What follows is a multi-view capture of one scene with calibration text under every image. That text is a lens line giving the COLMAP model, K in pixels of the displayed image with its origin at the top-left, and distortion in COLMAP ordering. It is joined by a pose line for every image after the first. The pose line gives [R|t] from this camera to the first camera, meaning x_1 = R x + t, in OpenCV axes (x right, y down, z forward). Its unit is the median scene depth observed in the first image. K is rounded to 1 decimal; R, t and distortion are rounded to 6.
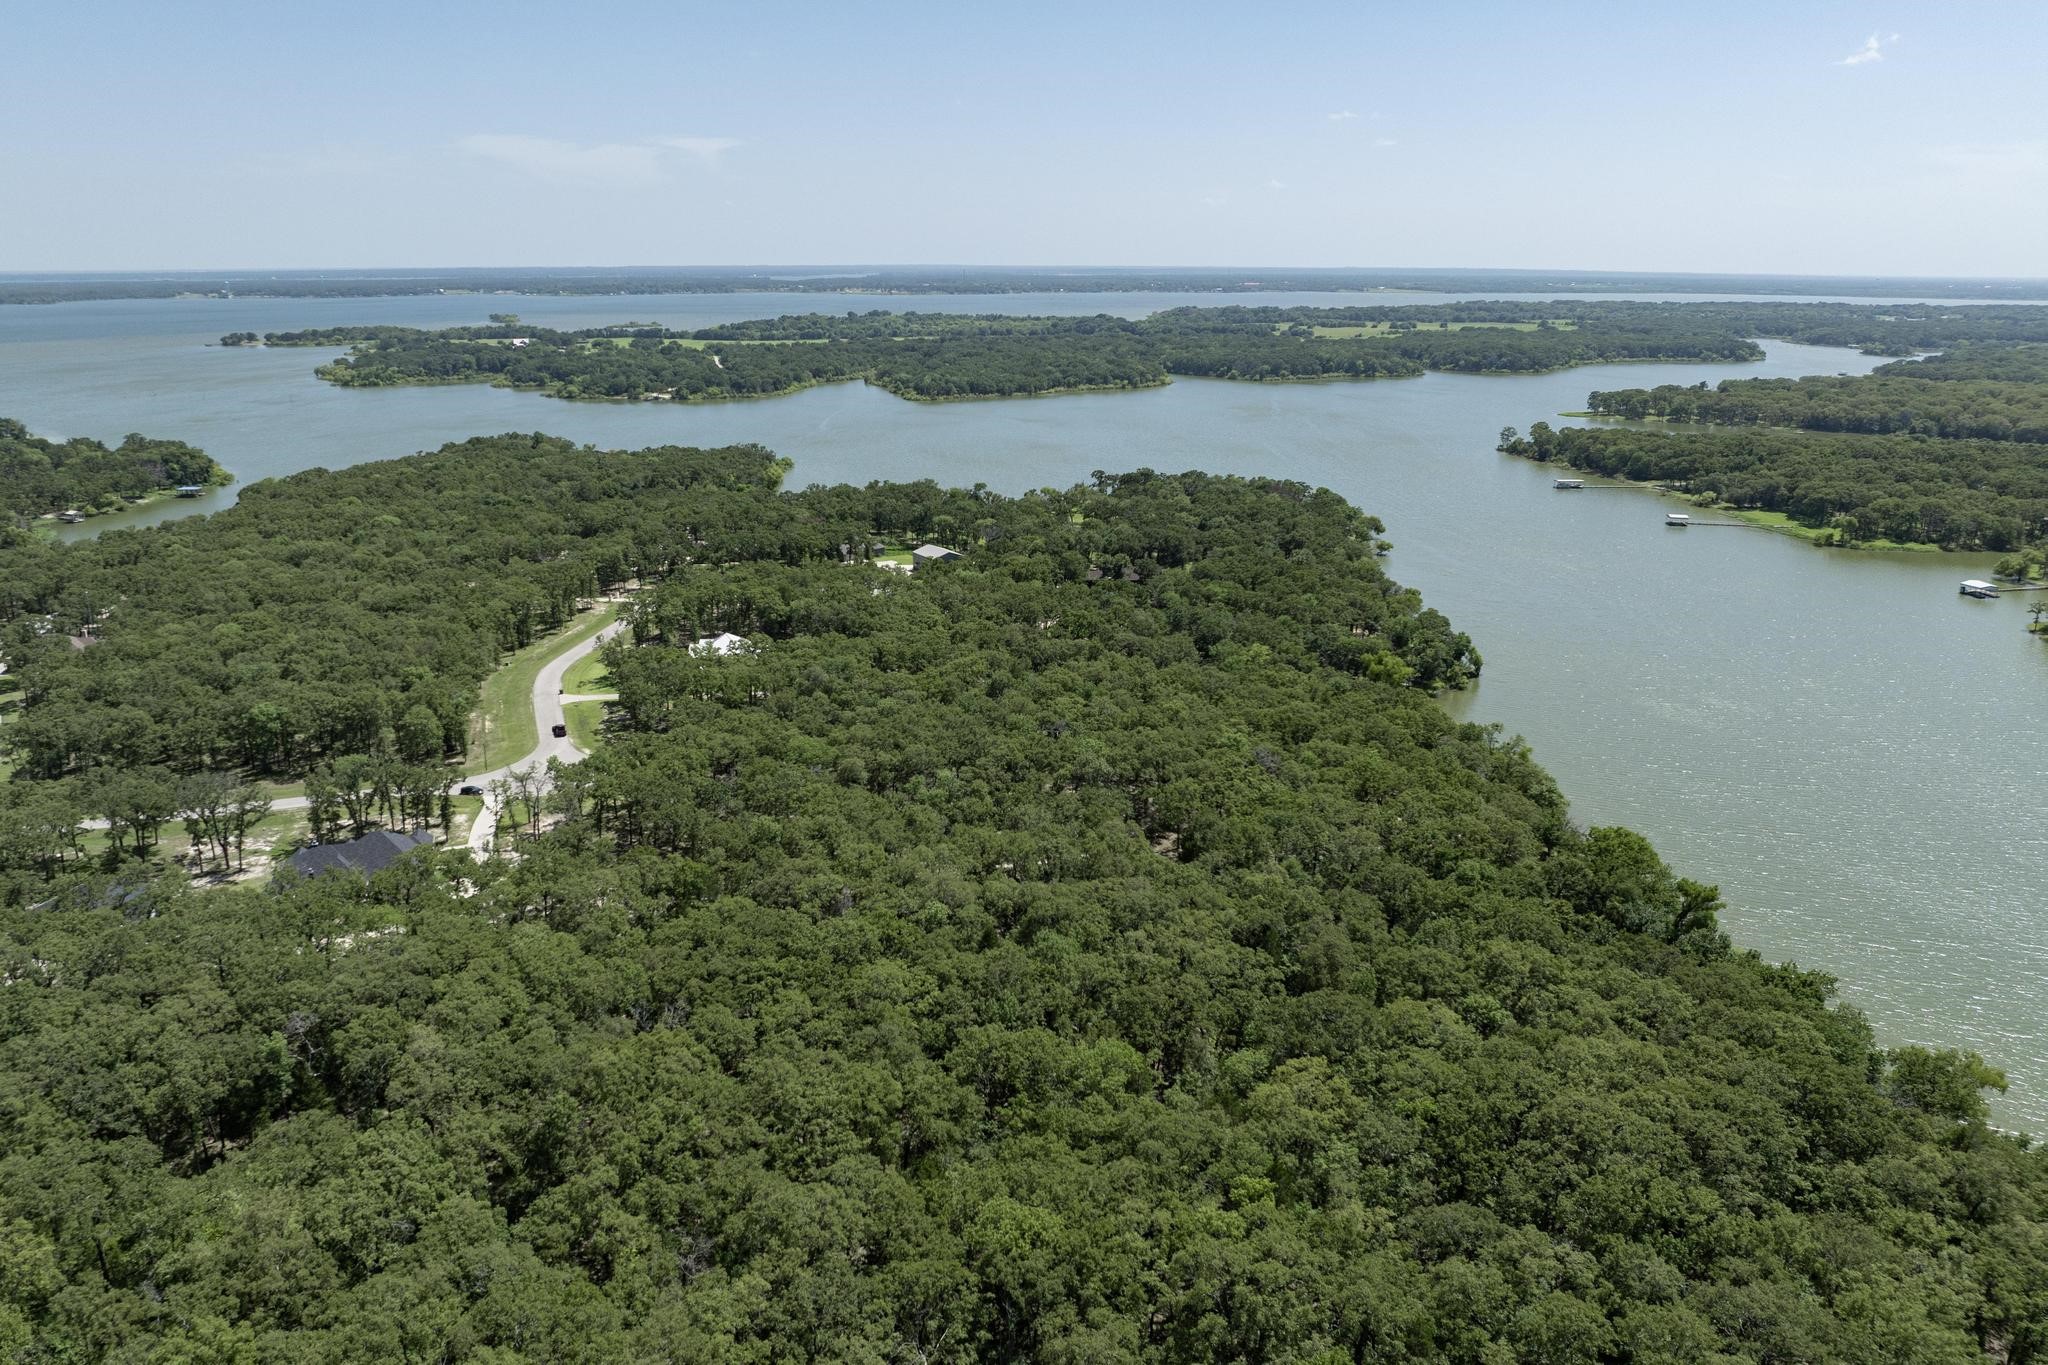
lens RADIAL K [[1433.5, 0, 1029.8], [0, 1433.5, 676.0], [0, 0, 1]] dist [-0.027169, -0.001469]
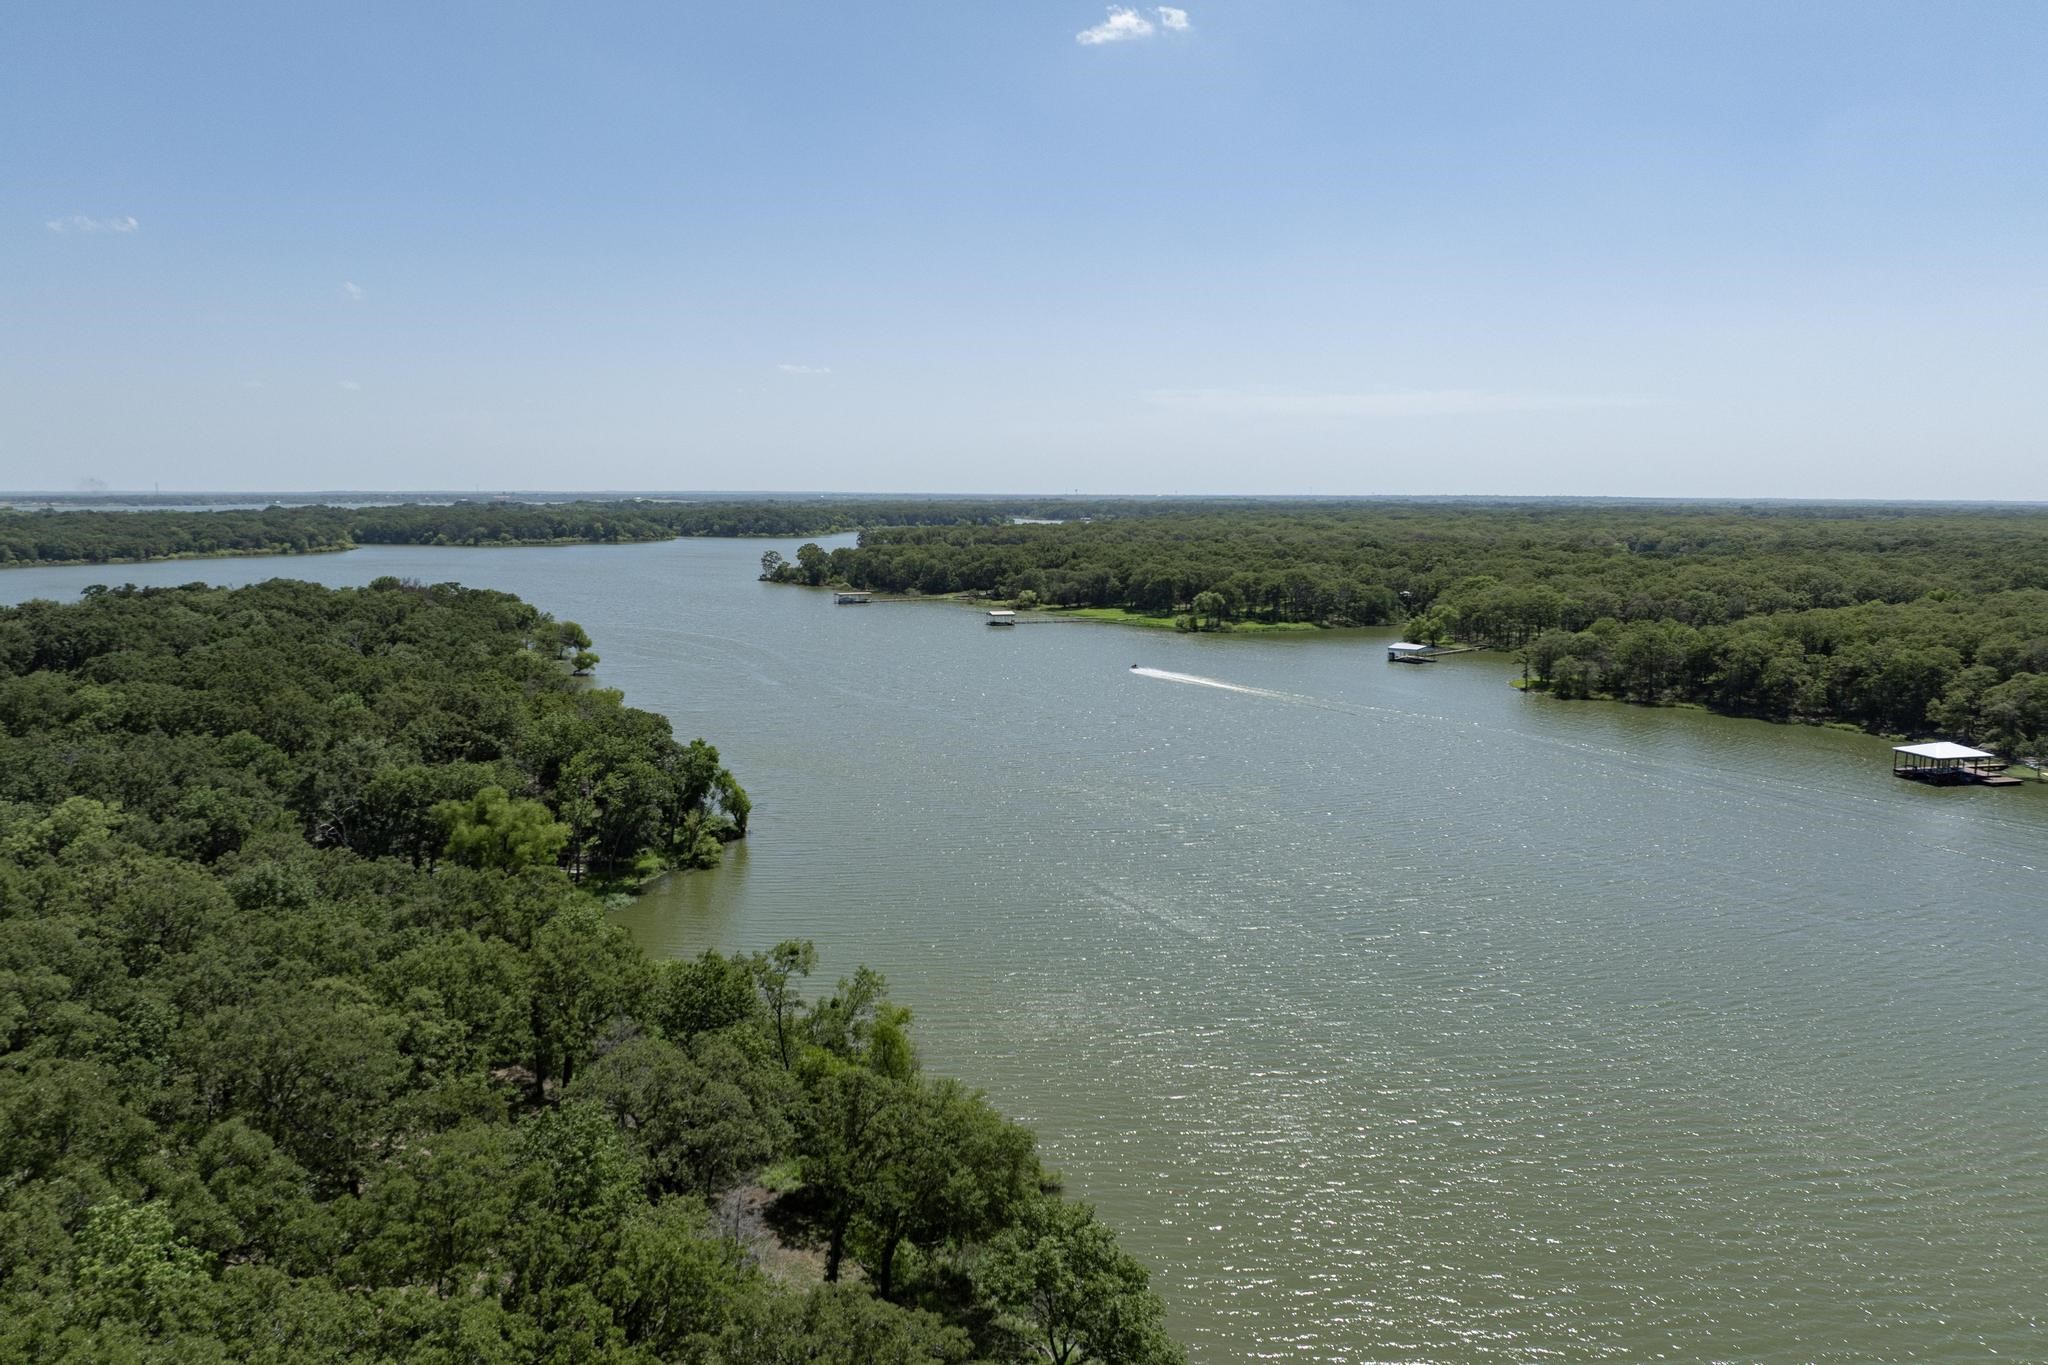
lens RADIAL K [[1450.4, 0, 1031.1], [0, 1450.4, 679.2], [0, 0, 1]] dist [-0.039246, -0.000287]
pose [[0.879949, -0.059596, 0.471316, 0.121264], [0.127721, 0.985251, -0.113875, 0.009936], [-0.457578, 0.160401, 0.874582, 0.369048]]
